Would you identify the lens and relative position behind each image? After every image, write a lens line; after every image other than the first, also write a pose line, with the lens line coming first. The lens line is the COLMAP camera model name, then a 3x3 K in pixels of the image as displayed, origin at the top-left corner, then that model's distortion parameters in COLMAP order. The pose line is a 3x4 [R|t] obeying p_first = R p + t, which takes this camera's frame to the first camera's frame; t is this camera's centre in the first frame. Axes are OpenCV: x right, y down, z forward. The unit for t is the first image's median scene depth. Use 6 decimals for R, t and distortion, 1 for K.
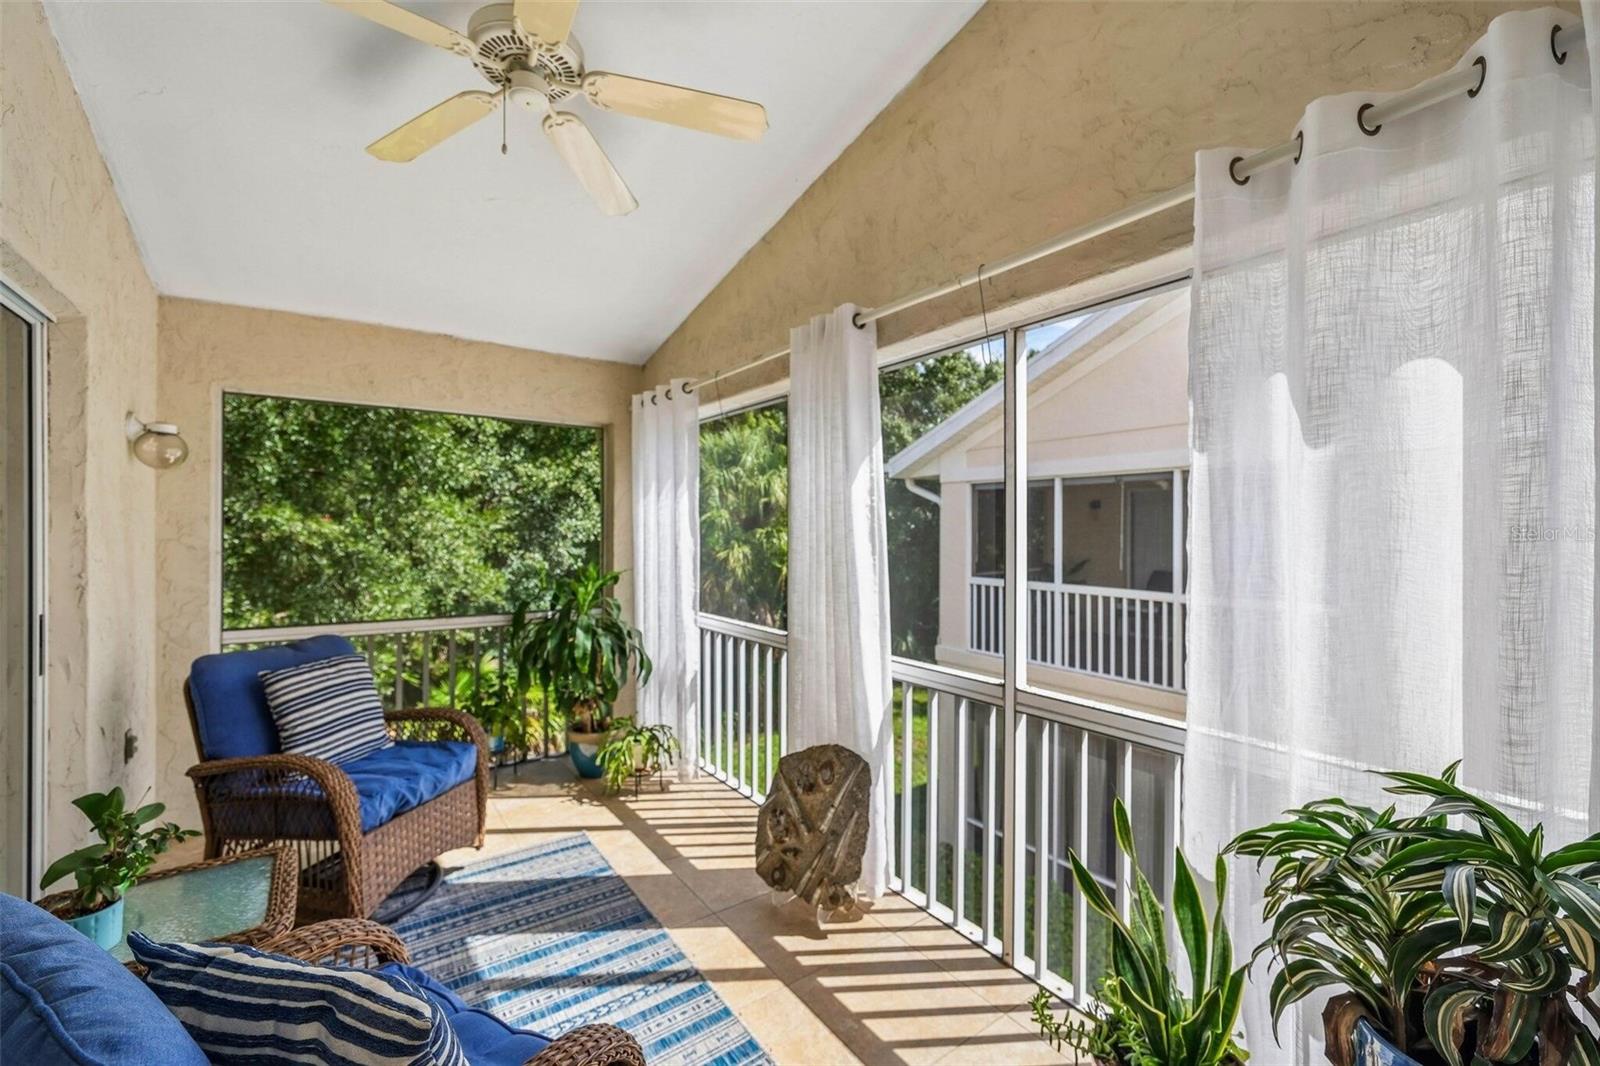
lens RADIAL K [[652.1, 0, 802.3], [0, 652.1, 534.3], [0, 0, 1]] dist [0.002863, 0.000135]
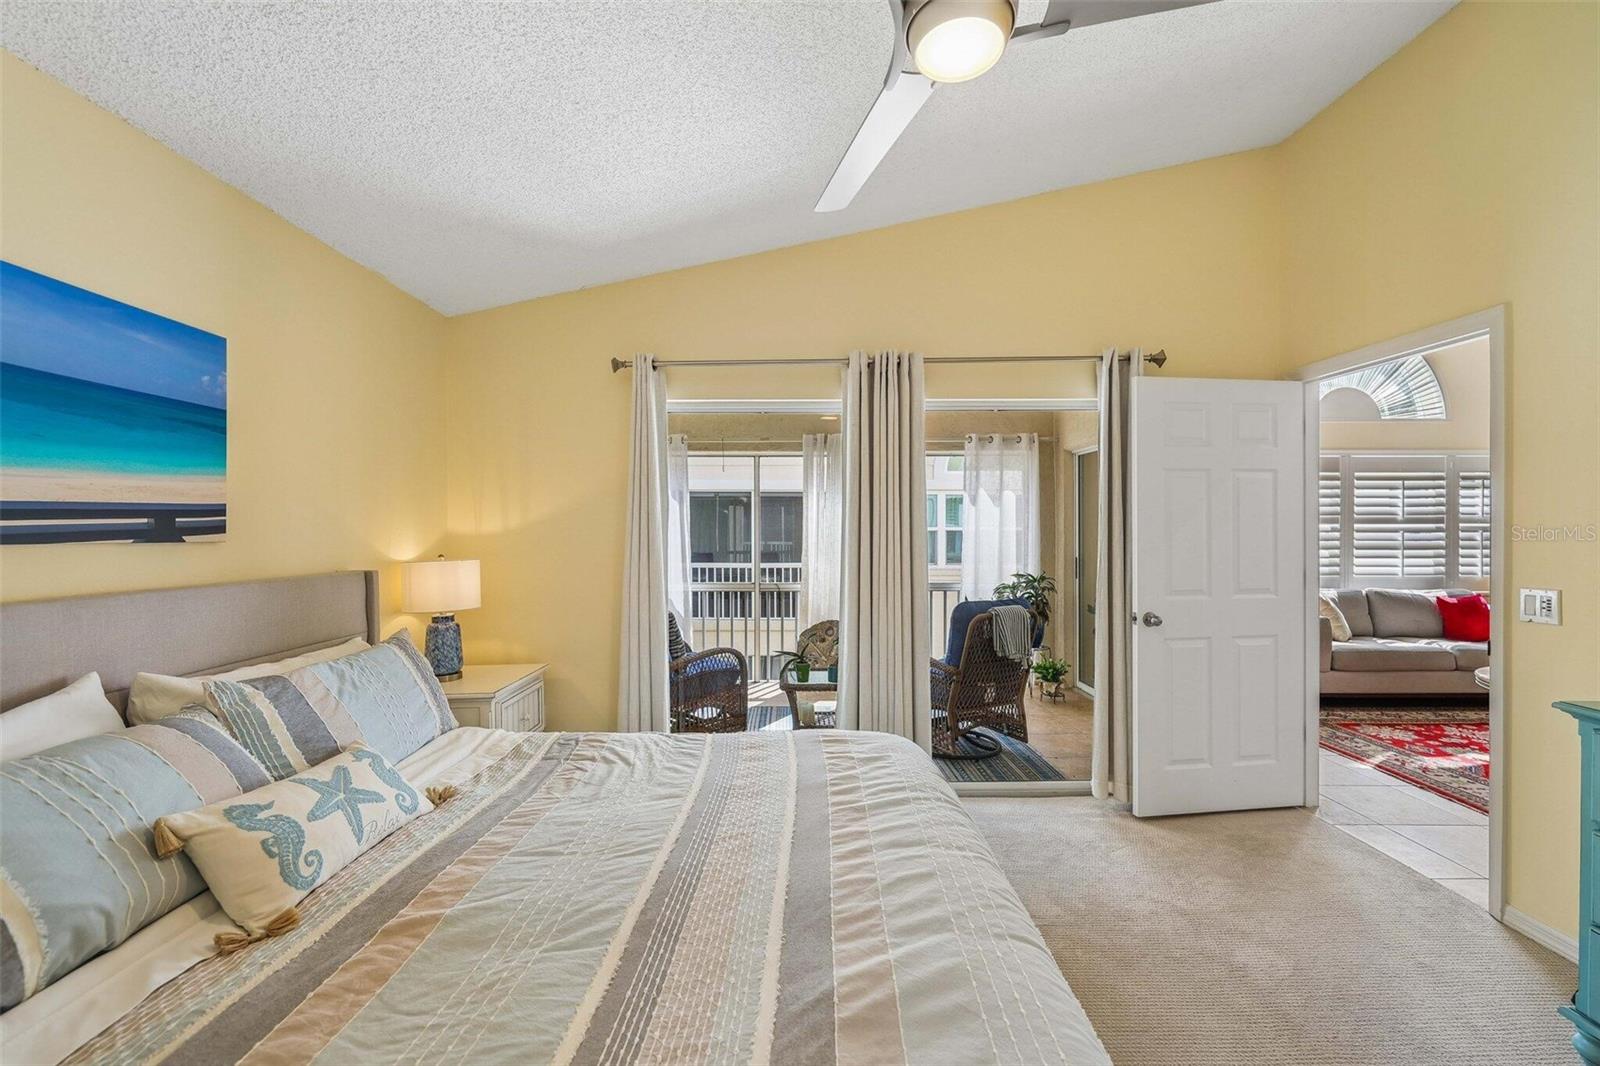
lens RADIAL K [[648.9, 0, 802.4], [0, 648.9, 527.0], [0, 0, 1]] dist [-0.000555, -0.000161]
pose [[0.577185, -0.004200, 0.816603, -1.301145], [0.005488, 0.999984, 0.001264, -0.009178], [-0.816595, 0.003752, 0.577199, -0.169062]]
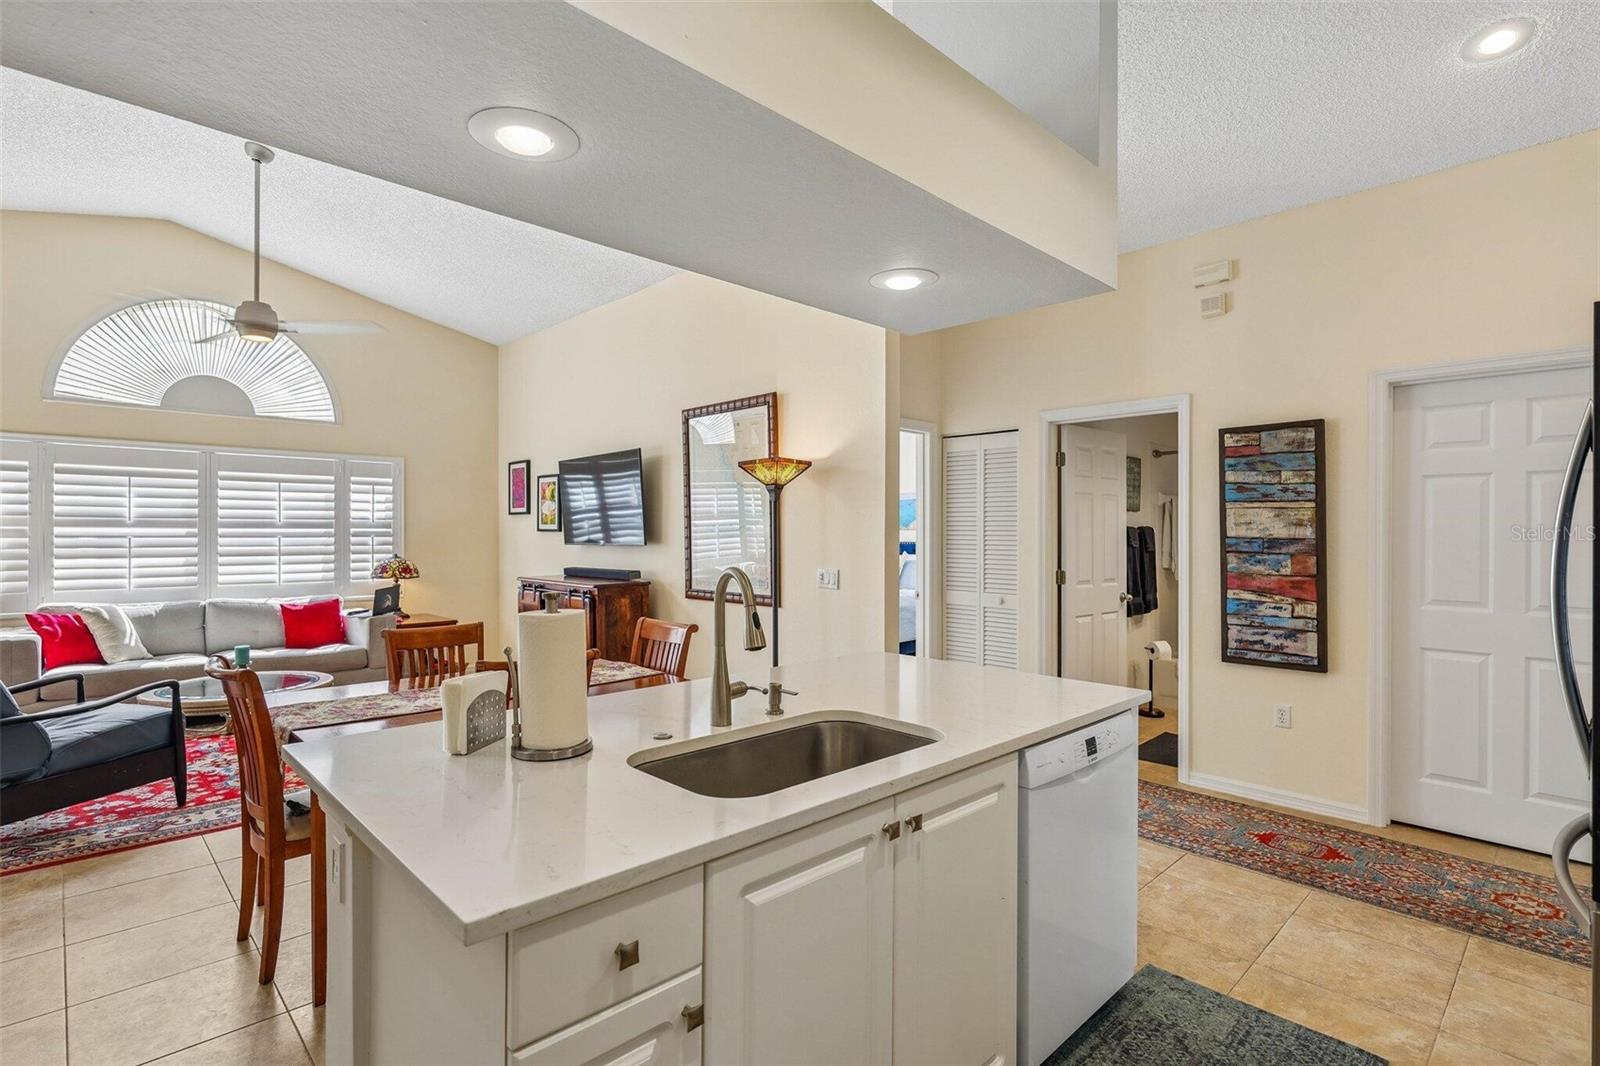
lens RADIAL K [[771.9, 0, 790.7], [0, 771.9, 534.6], [0, 0, 1]] dist [0.001416, -0.000412]
pose [[-0.134858, -0.004750, 0.990854, -1.079620], [0.000904, 0.999988, 0.004917, -0.000228], [-0.990865, 0.001559, -0.134852, -1.411140]]
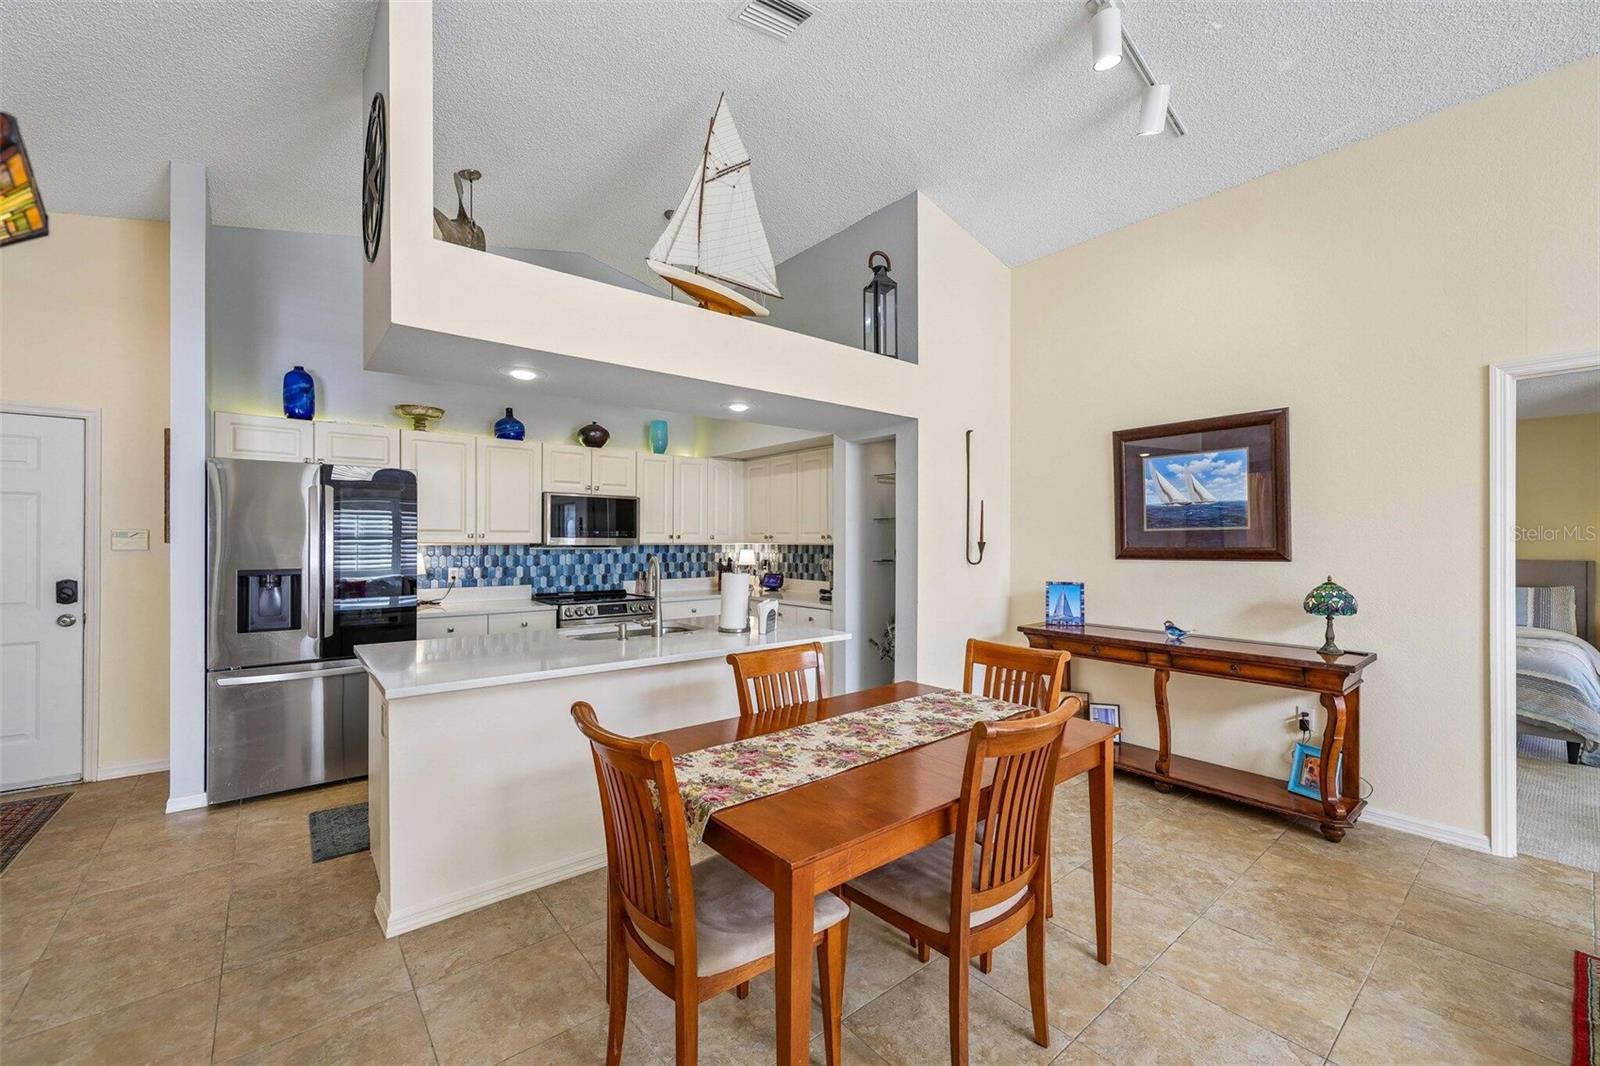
lens RADIAL K [[647.1, 0, 800.1], [0, 647.1, 539.8], [0, 0, 1]] dist [0.002558, 0.000203]
pose [[0.063446, -0.003155, -0.997980, 0.369504], [-0.004426, 0.999984, -0.003442, 0.002195], [0.997975, 0.004635, 0.063431, -1.290146]]
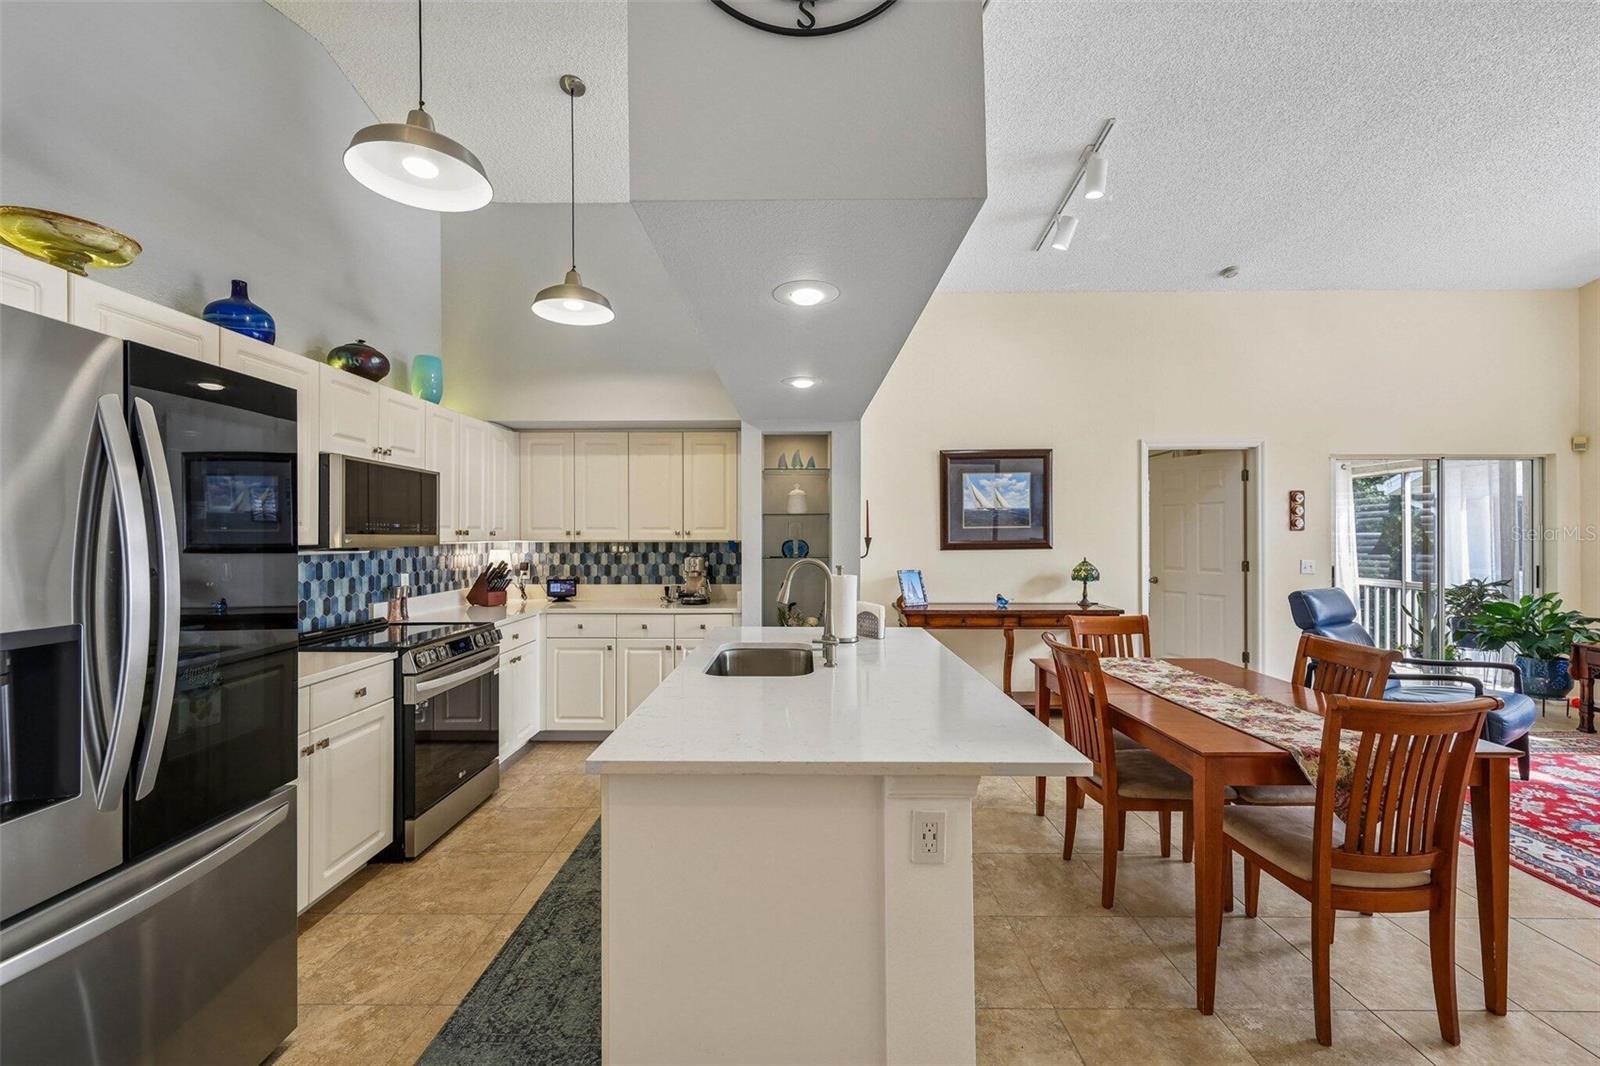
lens RADIAL K [[645.7, 0, 798.8], [0, 645.7, 535.7], [0, 0, 1]] dist [0.000588, 0.000181]
pose [[0.808553, -0.003373, -0.588413, -0.140679], [0.002352, 0.999994, -0.002501, -0.000068], [0.588418, 0.000638, 0.808557, -2.034818]]
